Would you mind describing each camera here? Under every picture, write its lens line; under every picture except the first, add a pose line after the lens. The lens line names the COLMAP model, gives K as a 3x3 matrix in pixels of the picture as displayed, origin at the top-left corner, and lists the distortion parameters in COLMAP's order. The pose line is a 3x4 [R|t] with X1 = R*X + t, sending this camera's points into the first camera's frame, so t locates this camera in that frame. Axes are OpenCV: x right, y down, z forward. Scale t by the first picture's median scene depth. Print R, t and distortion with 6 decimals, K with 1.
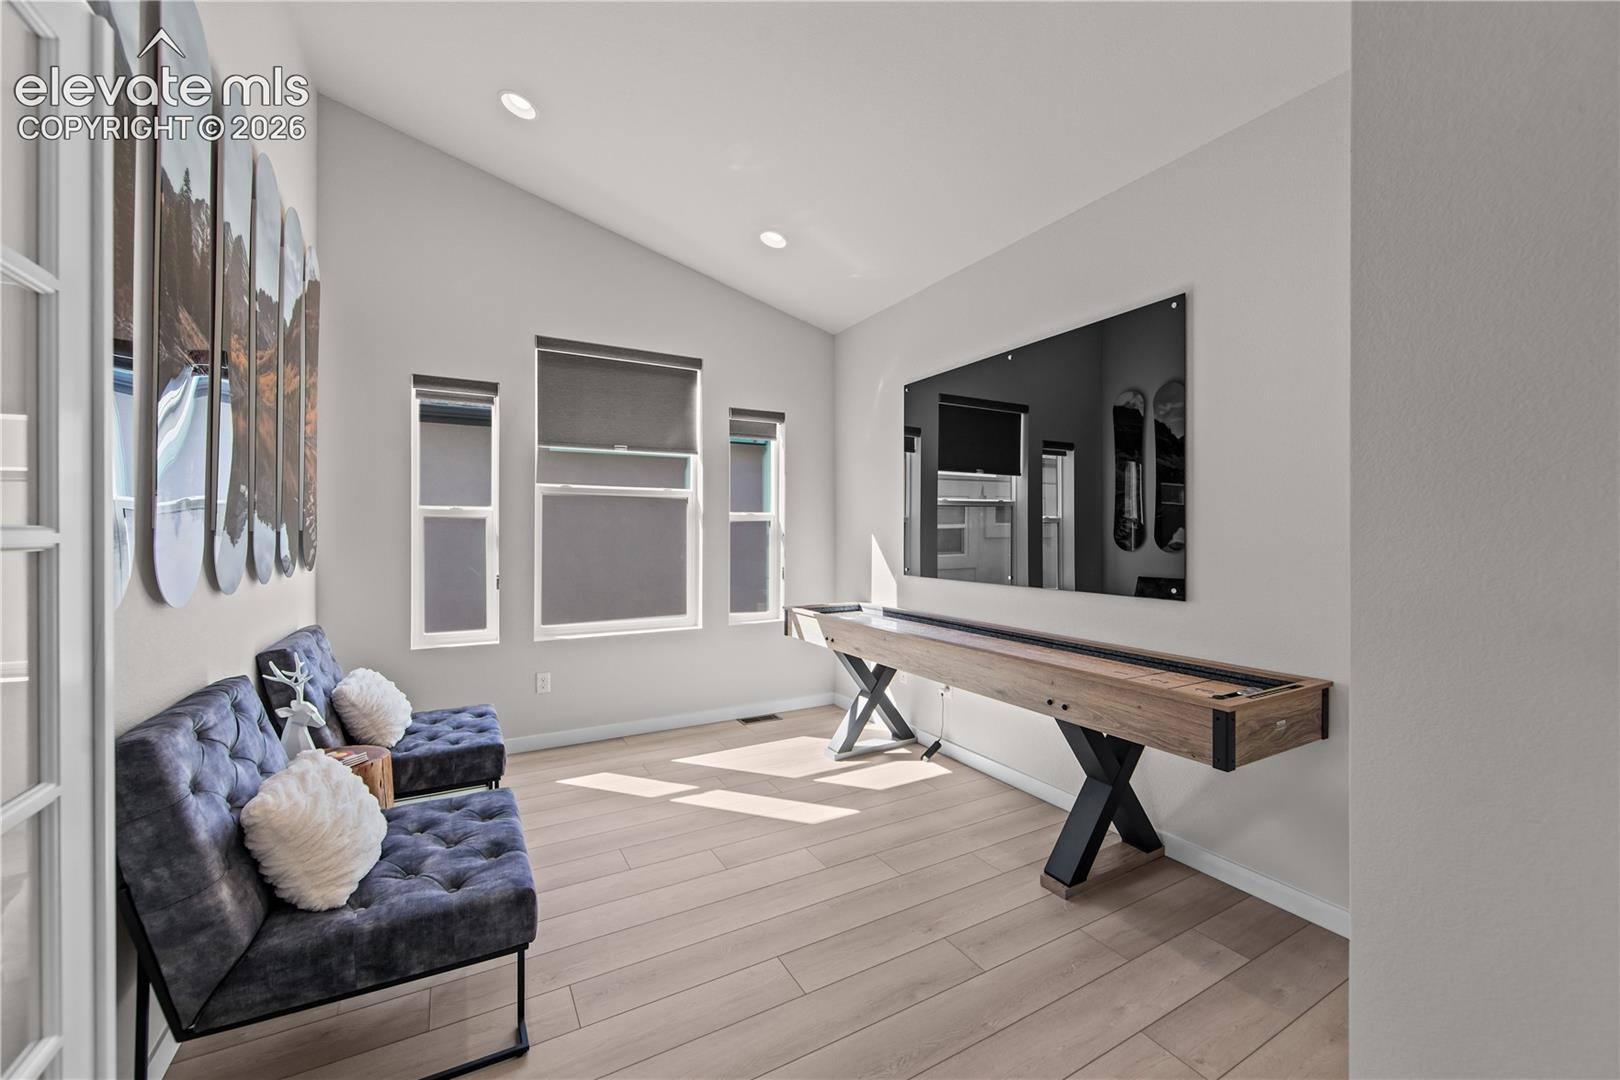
lens RADIAL K [[636.8, 0, 816.4], [0, 636.8, 532.7], [0, 0, 1]] dist [-0.003718, 0.000132]
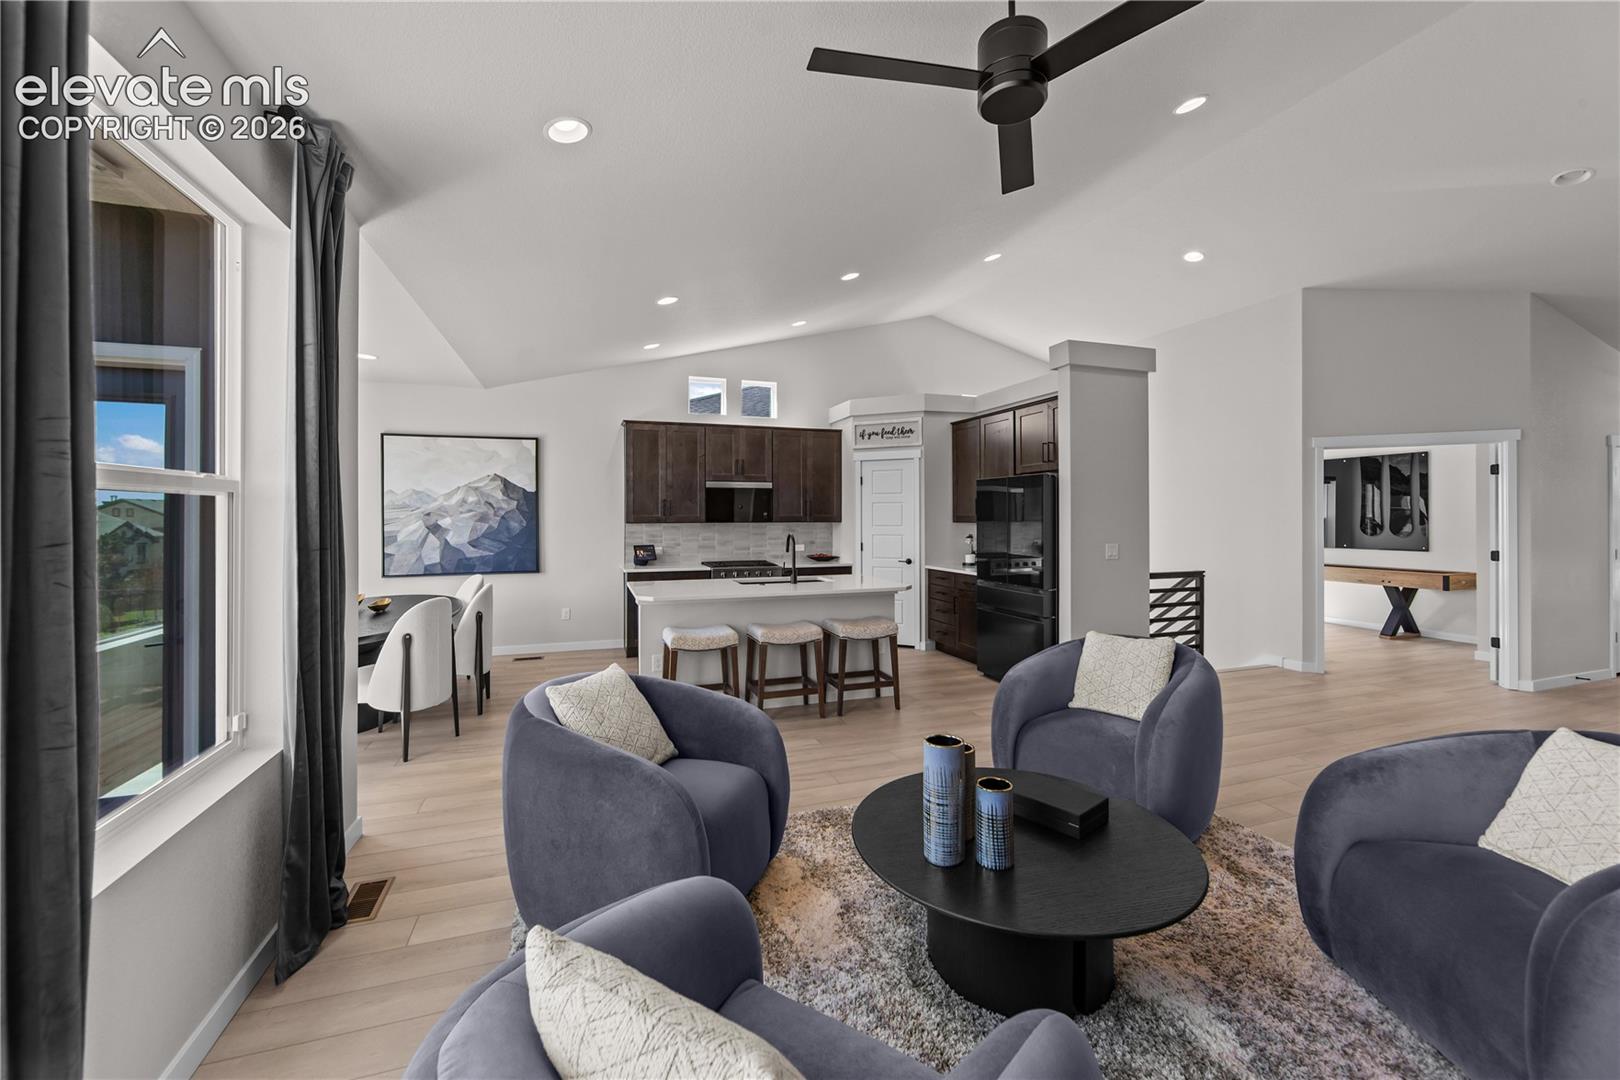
lens RADIAL K [[636.8, 0, 815.0], [0, 636.8, 516.0], [0, 0, 1]] dist [-0.003718, 0.000132]
pose [[0.983509, -0.000774, -0.180858, -2.077336], [-0.000024, 0.999990, -0.004411, -0.059825], [0.180859, 0.004343, 0.983499, -2.978640]]
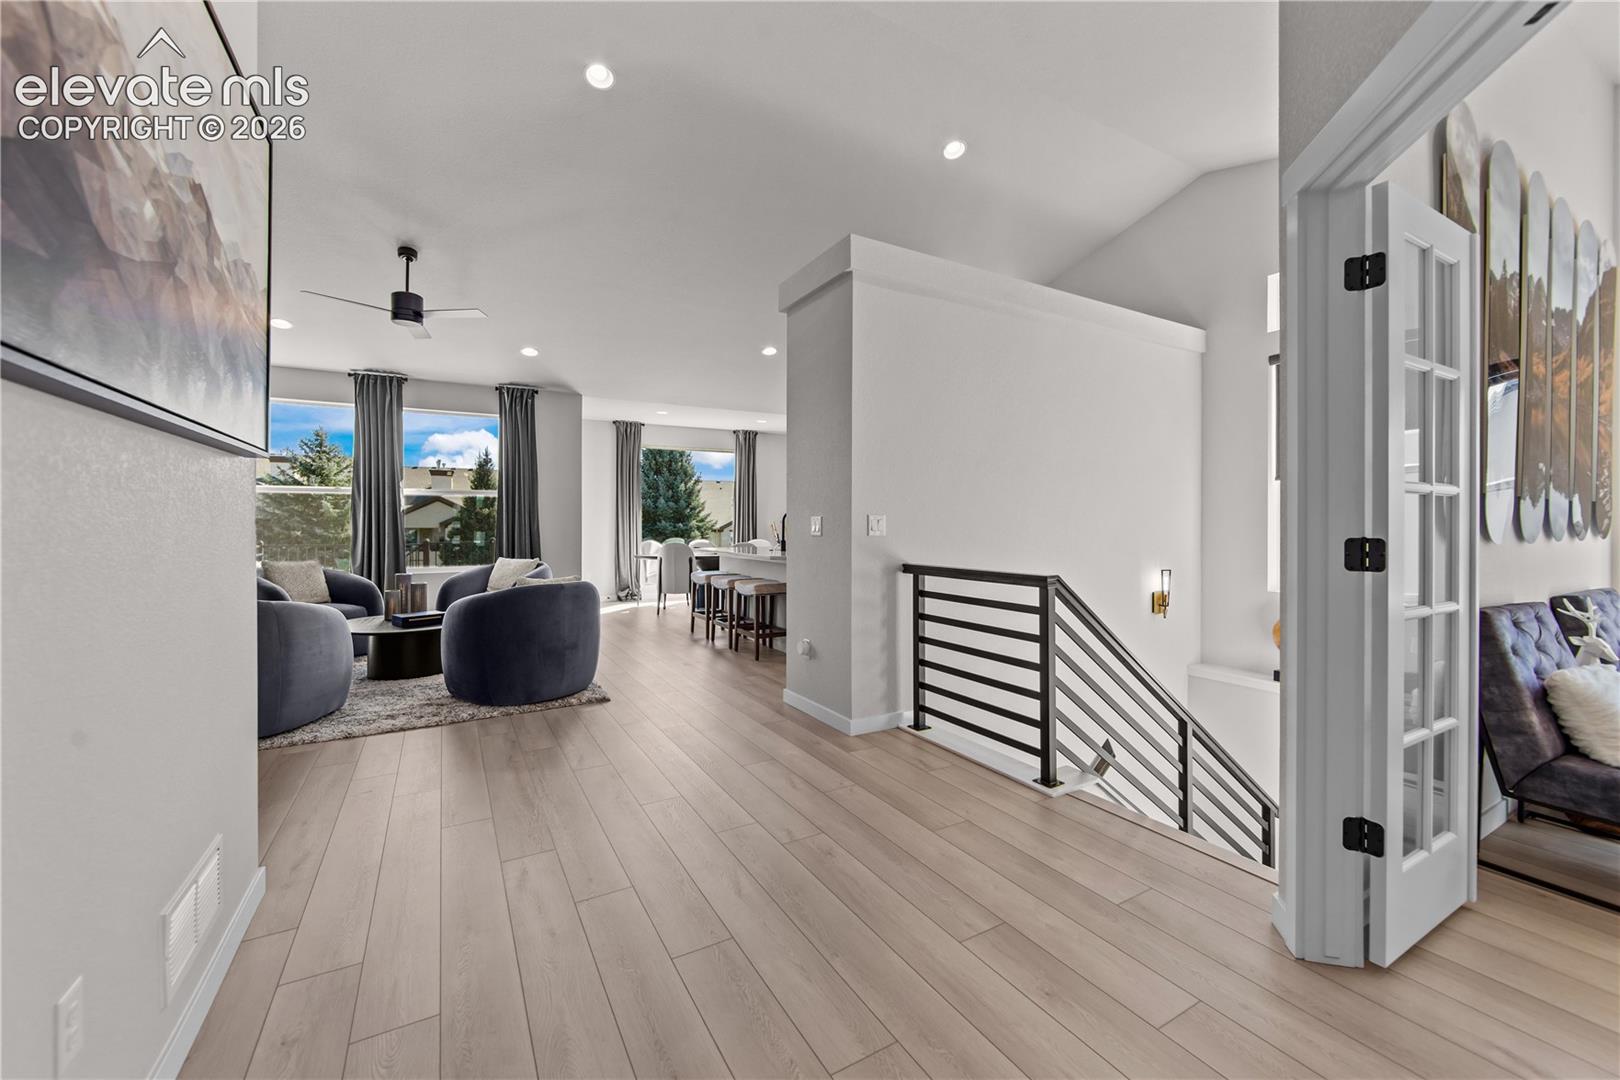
lens RADIAL K [[636.8, 0, 815.3], [0, 636.8, 526.1], [0, 0, 1]] dist [-0.003718, 0.000132]
pose [[0.002943, 0.004574, -0.999985, 0.395031], [-0.000736, 0.999989, 0.004572, 0.048083], [0.999995, 0.000722, 0.002947, -0.492630]]
